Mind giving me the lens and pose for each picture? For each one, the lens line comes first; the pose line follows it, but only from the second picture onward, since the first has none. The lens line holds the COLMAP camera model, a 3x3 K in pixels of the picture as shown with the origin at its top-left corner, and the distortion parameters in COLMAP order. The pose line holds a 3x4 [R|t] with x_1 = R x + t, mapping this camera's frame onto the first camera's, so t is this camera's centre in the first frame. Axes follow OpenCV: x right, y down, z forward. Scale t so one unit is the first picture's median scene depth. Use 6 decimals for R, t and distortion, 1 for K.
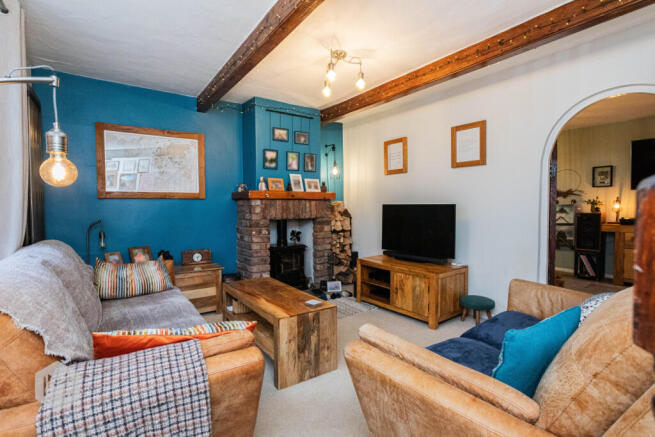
lens RADIAL K [[314.1, 0, 321.7], [0, 314.1, 218.3], [0, 0, 1]] dist [-0.007987, -0.000501]
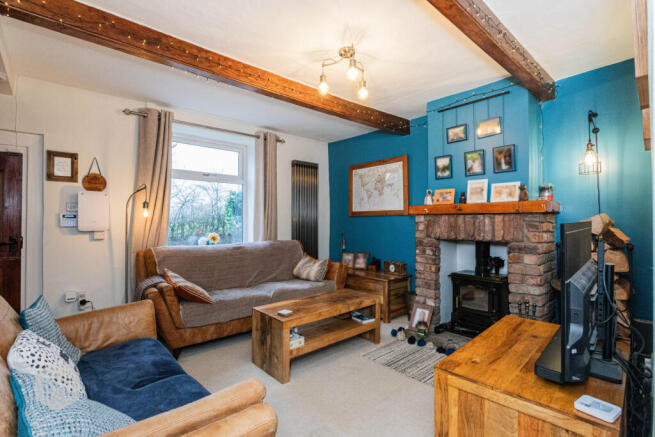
lens RADIAL K [[314.1, 0, 323.1], [0, 314.1, 216.8], [0, 0, 1]] dist [-0.007987, -0.000501]
pose [[0.112966, -0.007379, -0.993571, 0.609278], [-0.032919, 0.999396, -0.011165, -0.032788], [0.993053, 0.033969, 0.112655, 0.560933]]
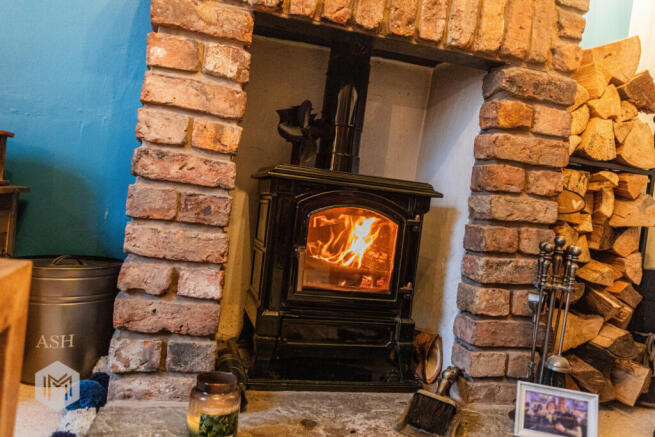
lens RADIAL K [[542.7, 0, 327.3], [0, 542.7, 217.5], [0, 0, 1]] dist [0.003024, 0.001045]
pose [[0.938331, 0.132094, -0.319510, 0.001452], [-0.137332, 0.990506, 0.006188, 0.119251], [0.317294, 0.038073, 0.947563, 0.654110]]
